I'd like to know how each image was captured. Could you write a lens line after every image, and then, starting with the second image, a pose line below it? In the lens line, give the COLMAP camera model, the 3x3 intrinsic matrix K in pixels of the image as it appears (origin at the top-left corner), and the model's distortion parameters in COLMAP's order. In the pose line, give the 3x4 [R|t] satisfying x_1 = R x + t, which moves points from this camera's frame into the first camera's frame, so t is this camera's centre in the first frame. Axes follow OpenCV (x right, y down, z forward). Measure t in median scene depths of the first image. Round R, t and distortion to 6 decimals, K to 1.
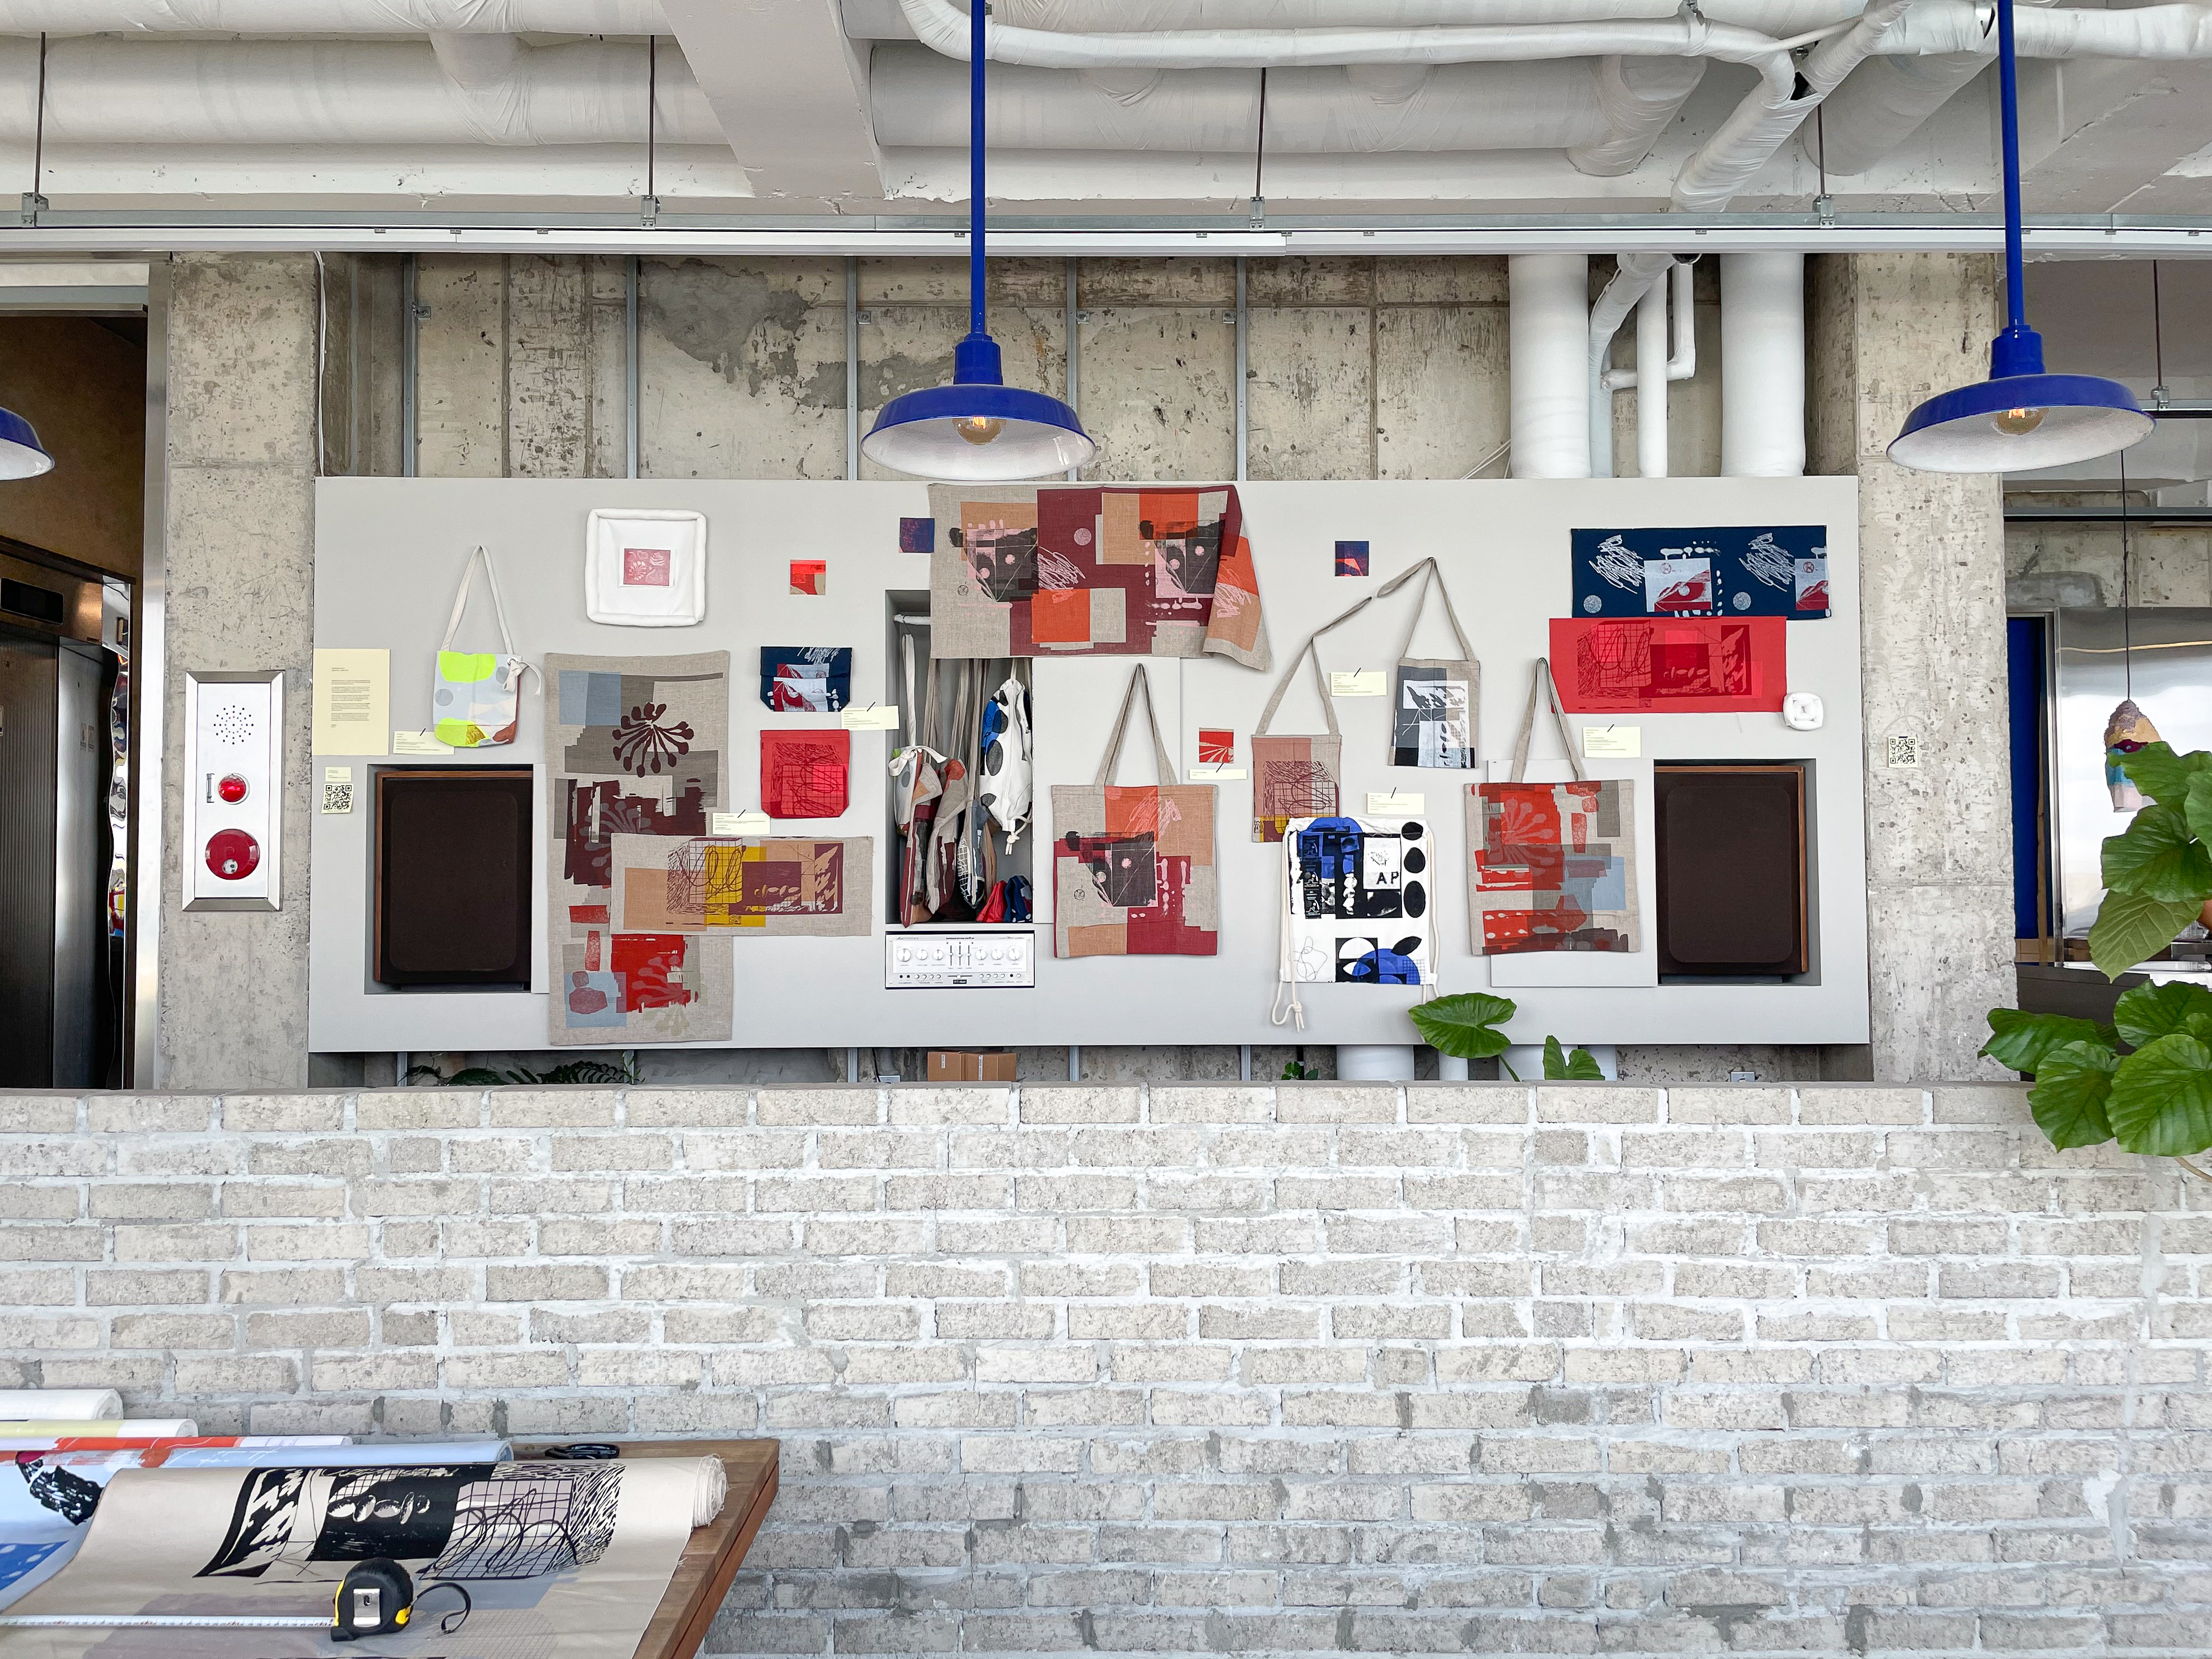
lens RADIAL K [[1726.6, 0, 1078.7], [0, 1726.6, 792.2], [0, 0, 1]] dist [0.087771, -0.099509]
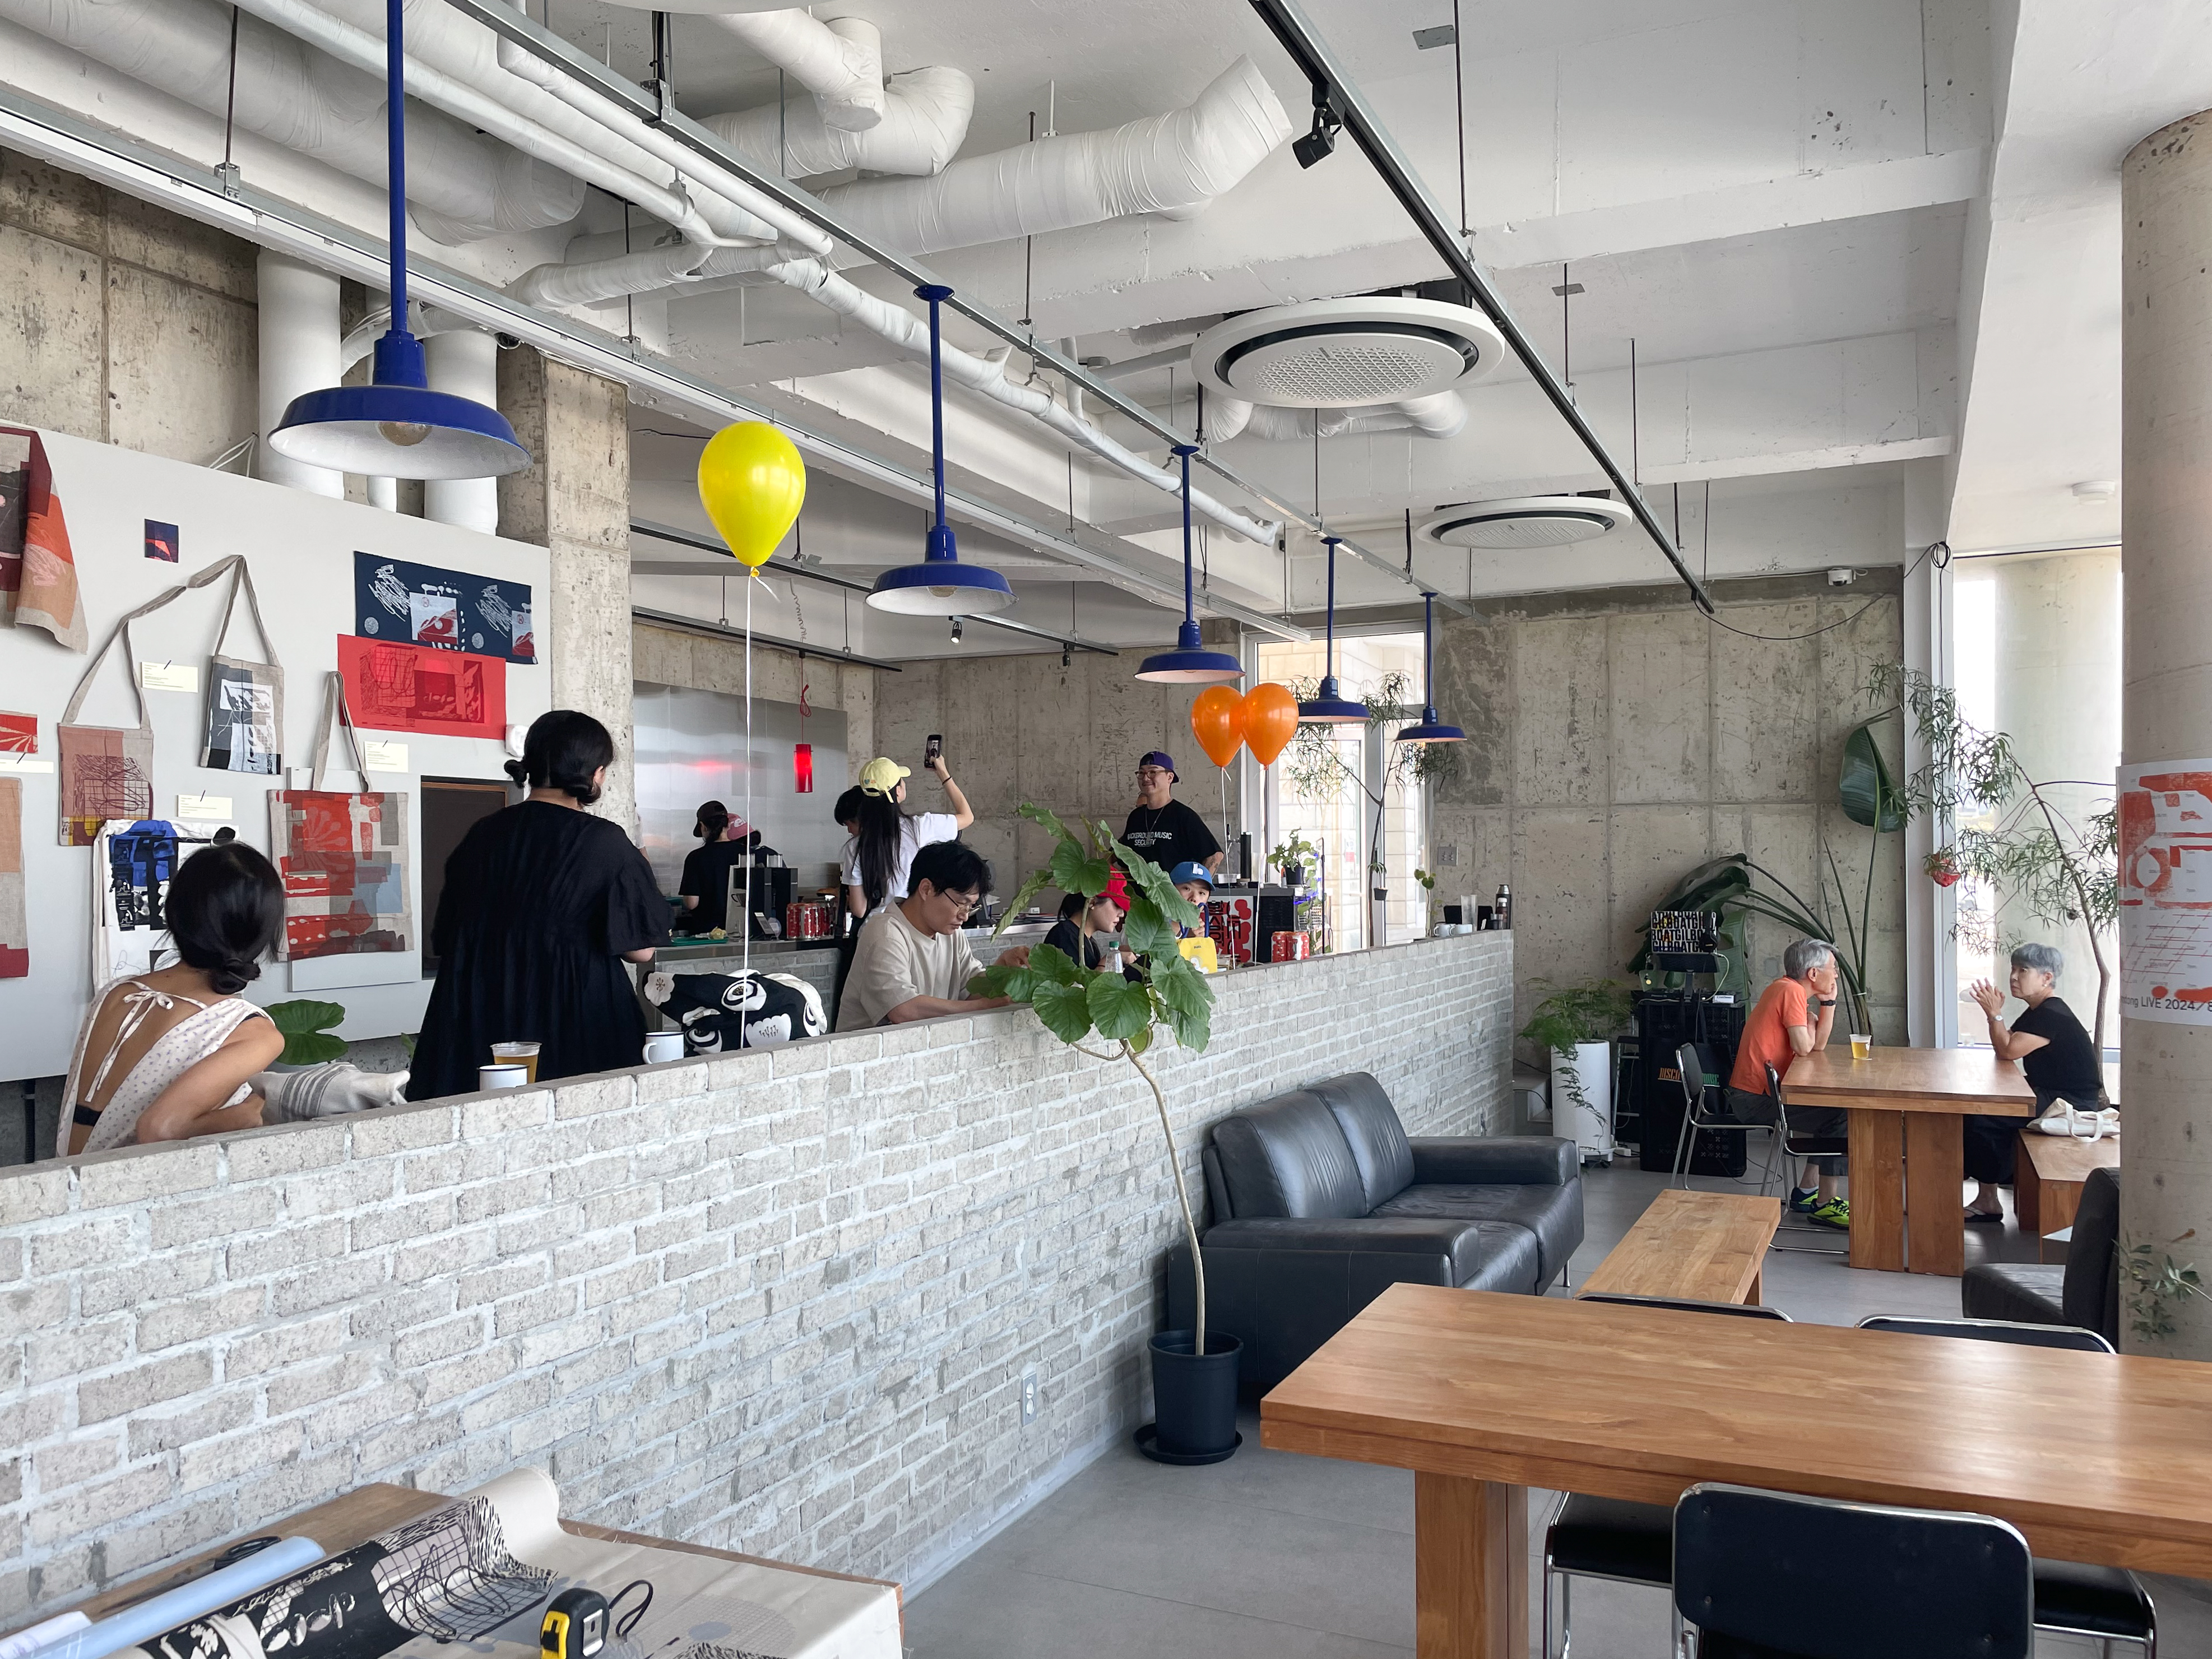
lens RADIAL K [[1726.7, 0, 1122.2], [0, 1726.7, 824.3], [0, 0, 1]] dist [0.087771, -0.099509]
pose [[0.415053, 0.025299, 0.909446, -0.873012], [-0.044678, 0.998974, -0.007399, 0.001039], [-0.908700, -0.037561, 0.415757, 0.243475]]
